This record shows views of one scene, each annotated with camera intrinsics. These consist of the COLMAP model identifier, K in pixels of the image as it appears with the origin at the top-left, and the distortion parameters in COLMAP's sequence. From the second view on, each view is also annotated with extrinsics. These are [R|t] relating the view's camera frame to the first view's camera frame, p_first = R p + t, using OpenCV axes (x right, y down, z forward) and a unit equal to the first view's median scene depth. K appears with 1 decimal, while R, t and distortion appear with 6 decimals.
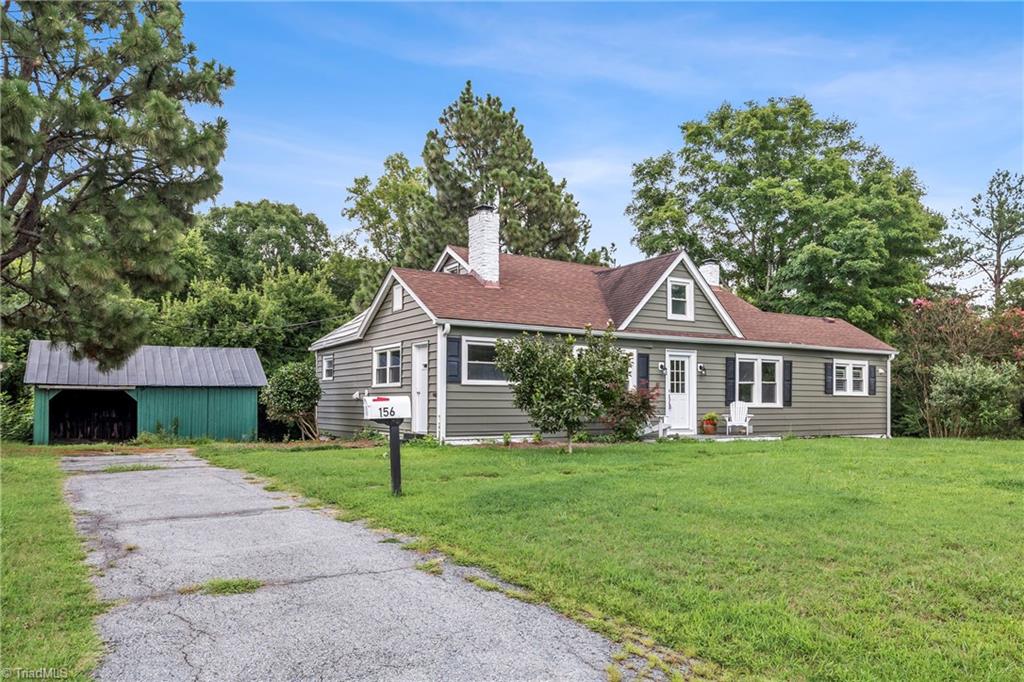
lens RADIAL K [[741.1, 0, 512.0], [0, 741.1, 341.0], [0, 0, 1]] dist [-0.000705, -0.000301]
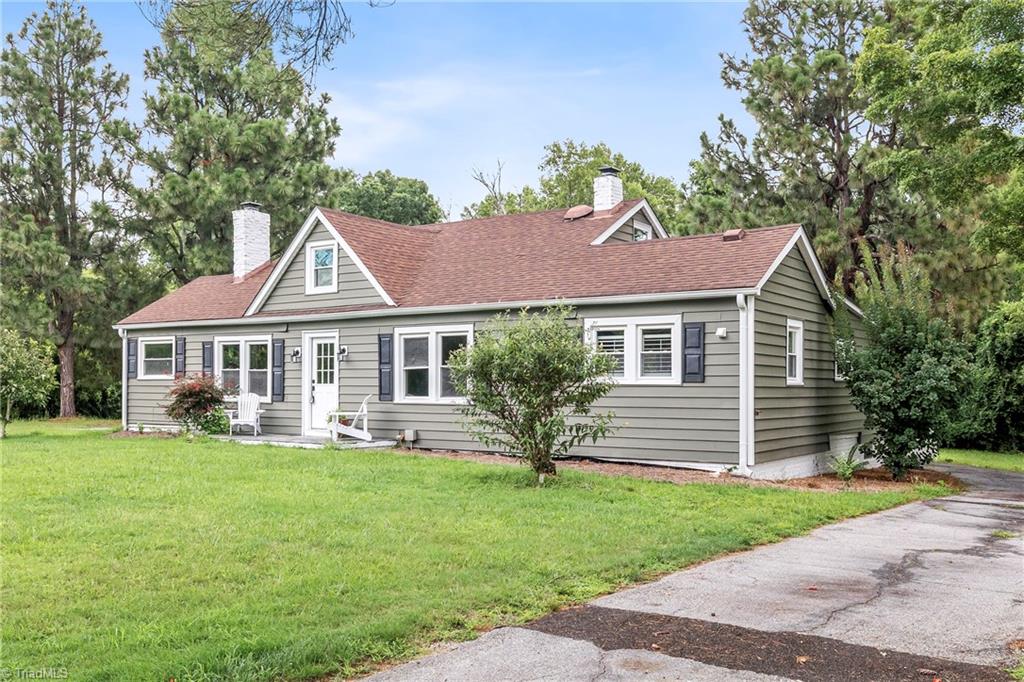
lens RADIAL K [[882.0, 0, 512.0], [0, 882.0, 341.0], [0, 0, 1]] dist [0.073392, 0.000261]
pose [[0.401008, -0.054602, -0.914446, 1.186699], [0.069092, 0.997182, -0.029244, 0.065869], [0.913465, -0.051454, 0.403650, 0.797971]]
